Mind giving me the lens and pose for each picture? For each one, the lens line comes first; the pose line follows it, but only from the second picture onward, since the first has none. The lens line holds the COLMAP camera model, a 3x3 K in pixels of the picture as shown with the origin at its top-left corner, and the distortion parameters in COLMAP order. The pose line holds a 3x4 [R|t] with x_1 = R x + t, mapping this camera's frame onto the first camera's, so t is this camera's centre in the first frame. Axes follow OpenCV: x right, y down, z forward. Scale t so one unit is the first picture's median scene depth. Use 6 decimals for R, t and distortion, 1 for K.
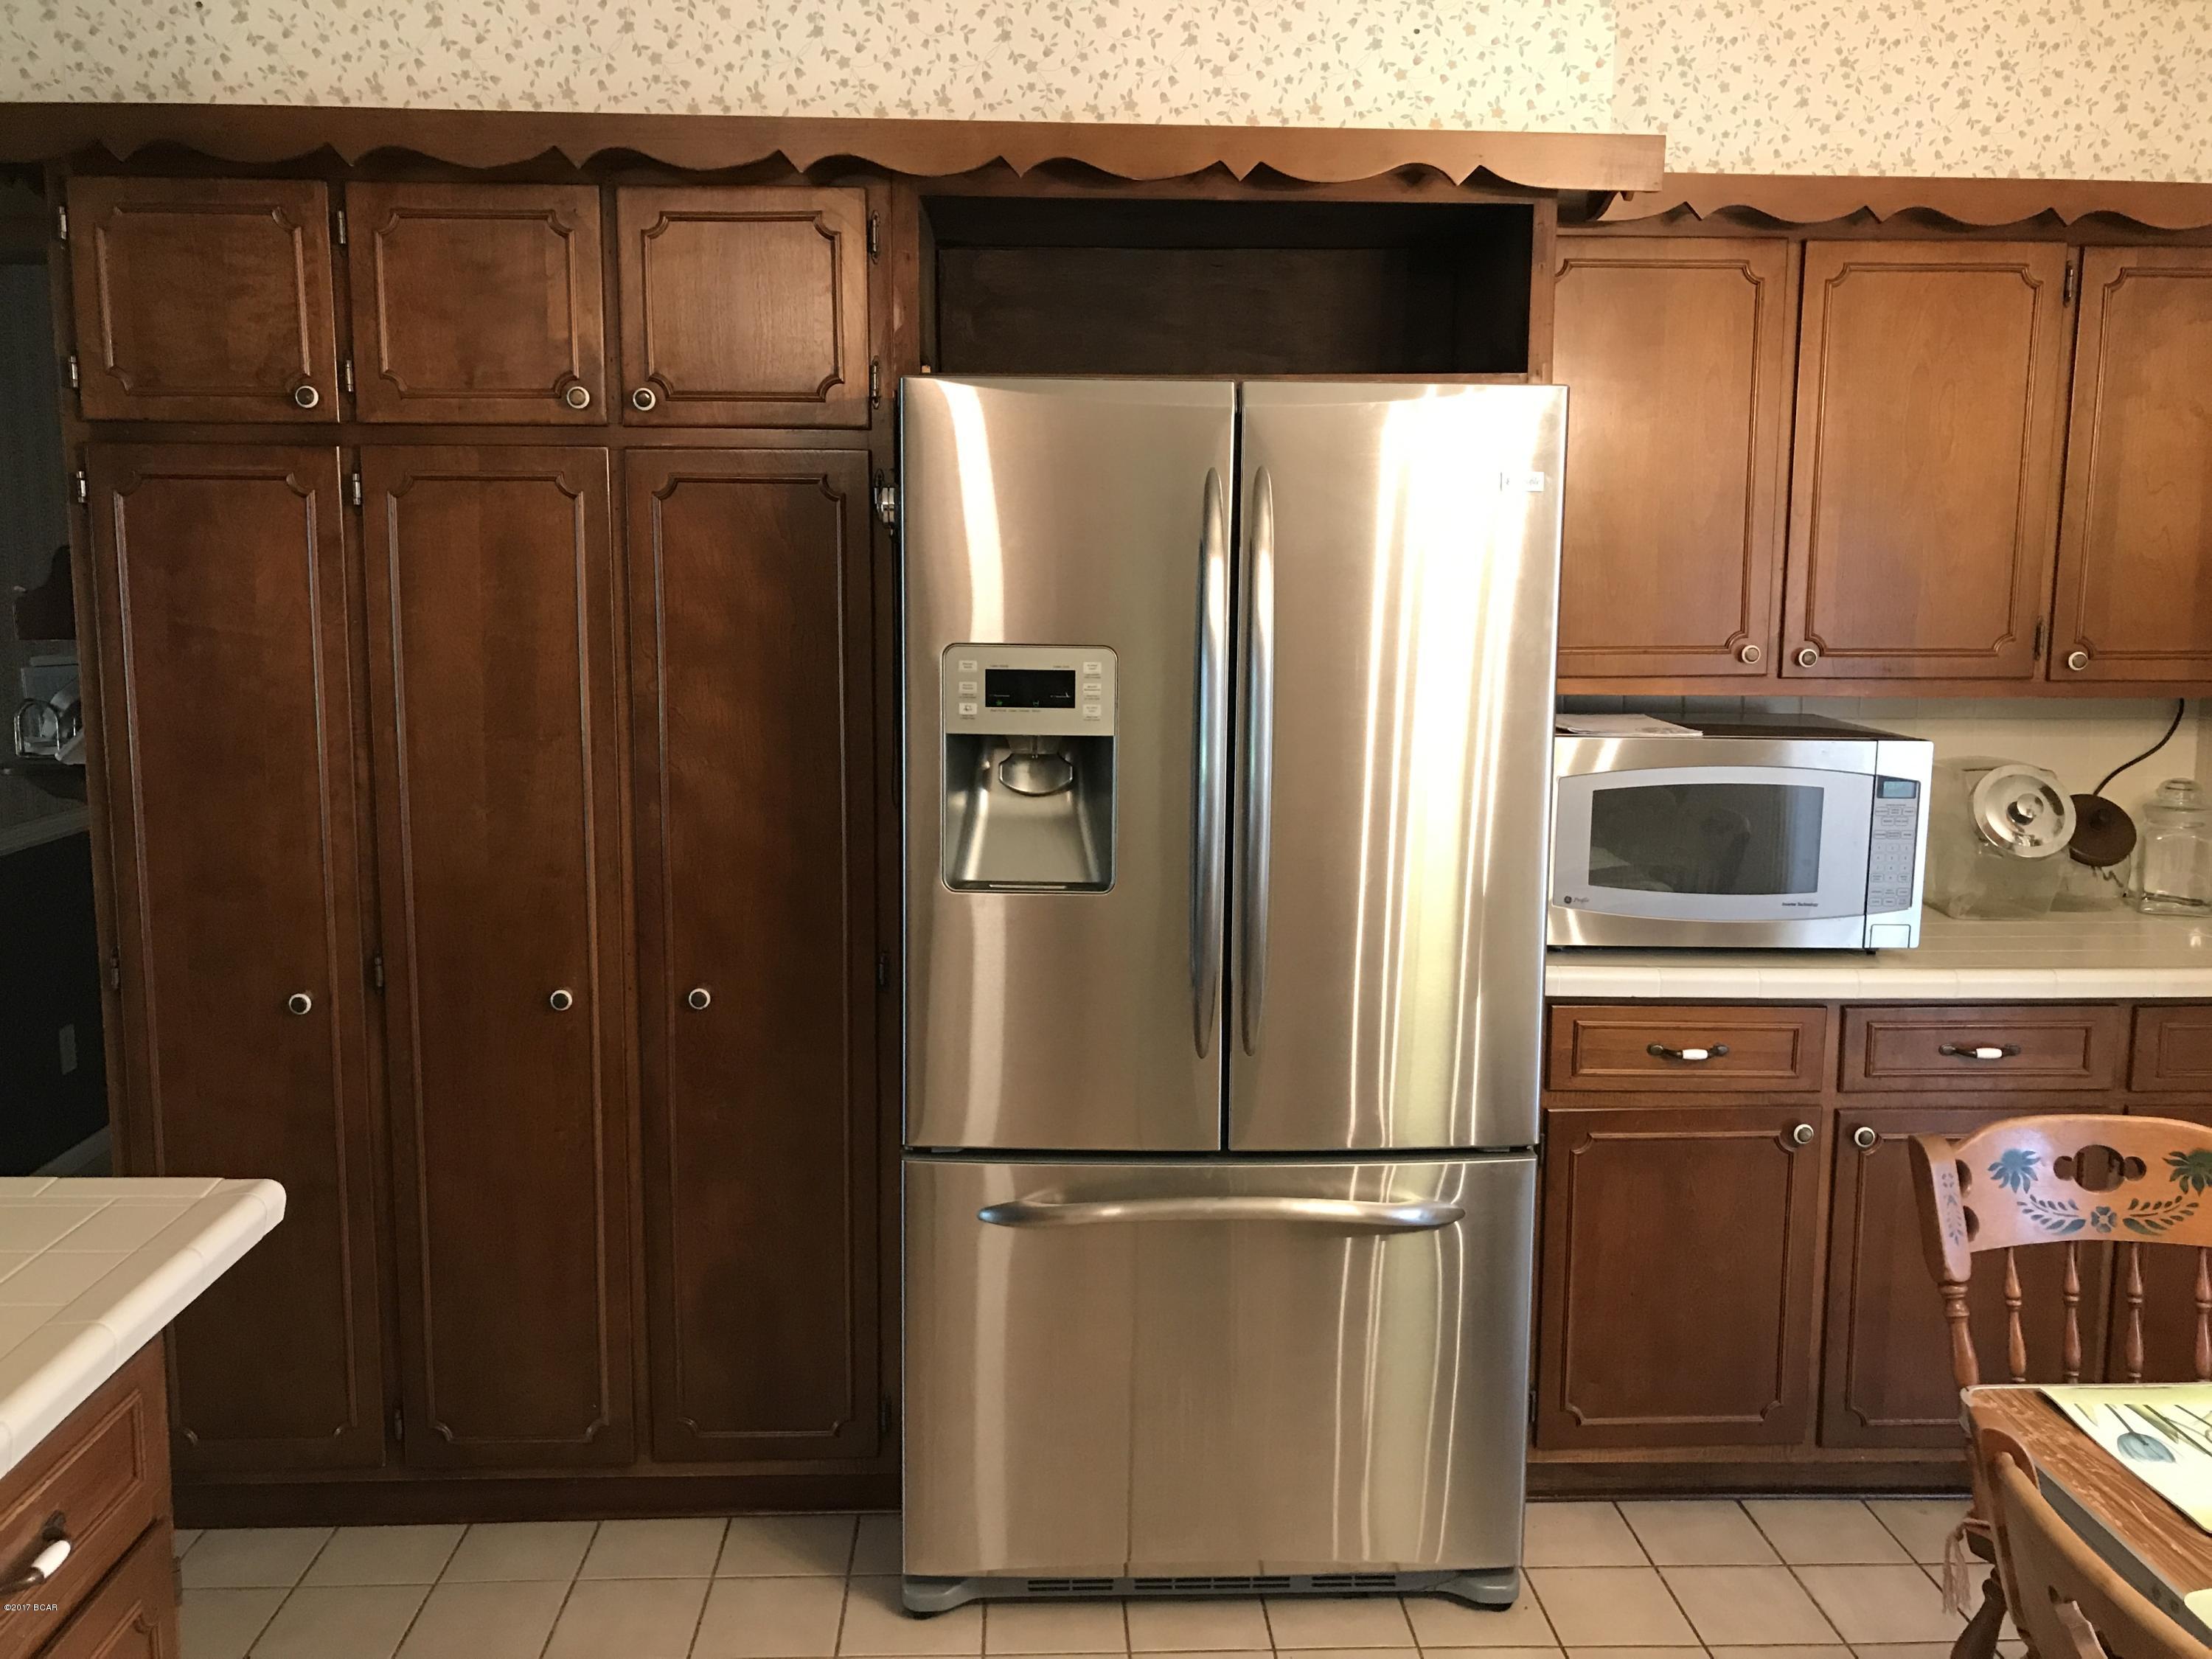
lens RADIAL K [[1825.2, 0, 1103.6], [0, 1825.2, 815.9], [0, 0, 1]] dist [0.032444, -0.038269]
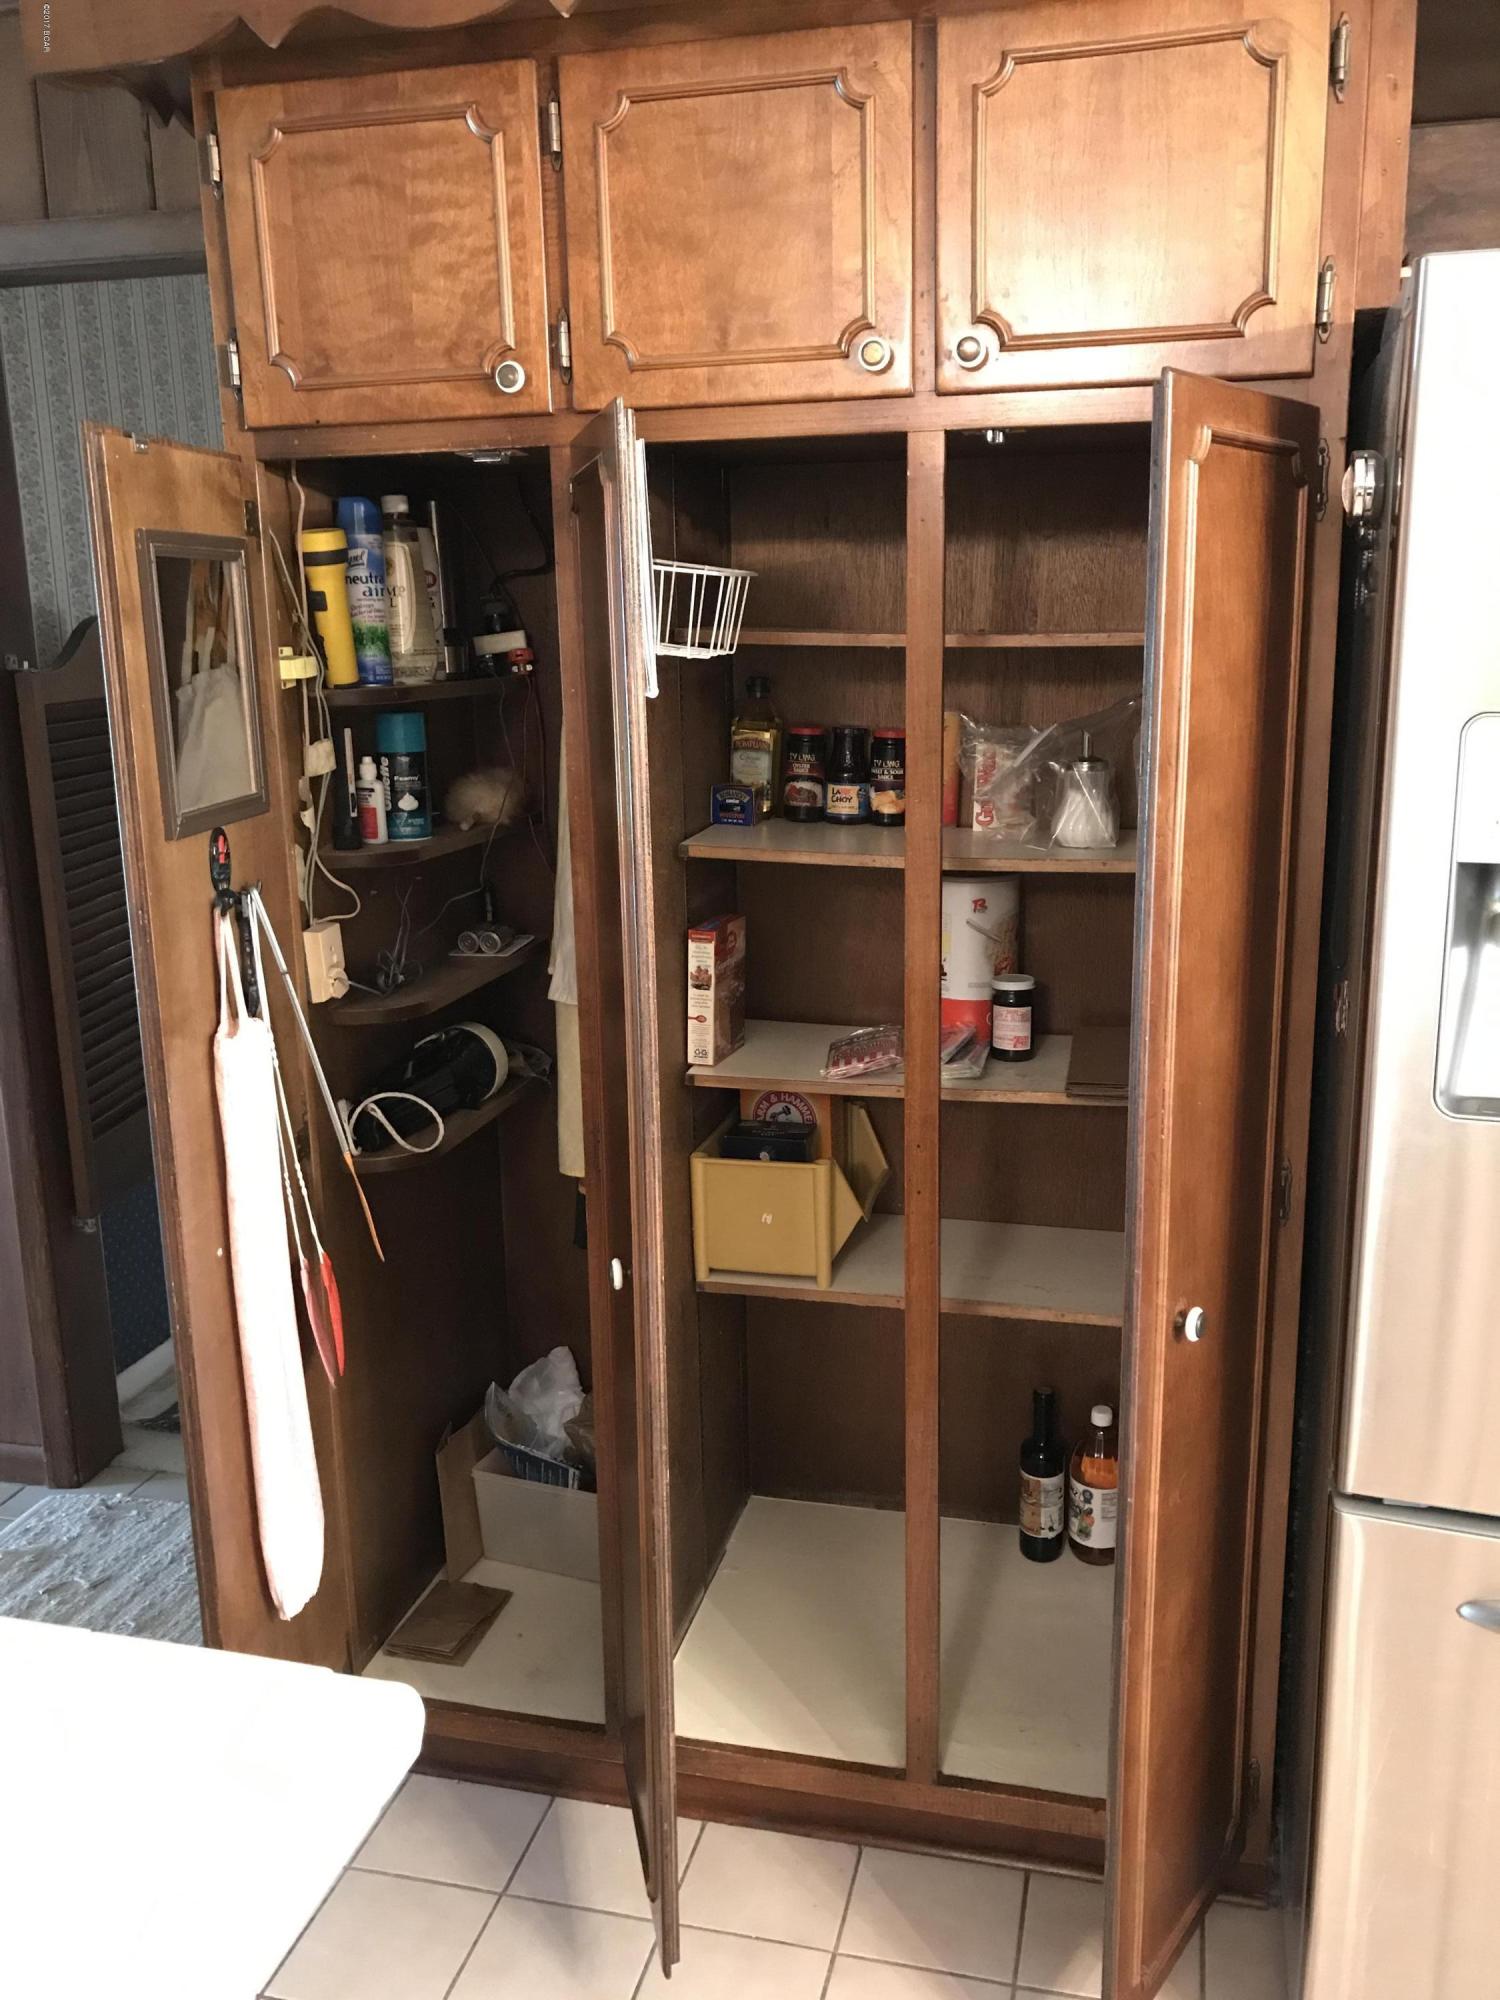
lens RADIAL K [[1650.3, 0, 760.0], [0, 1650.3, 1001.7], [0, 0, 1]] dist [0.032444, -0.038269]
pose [[0.958526, 0.044224, -0.281553, -0.143058], [-0.013610, 0.993863, 0.109774, -0.056191], [0.284680, -0.101389, 0.953246, 0.376236]]
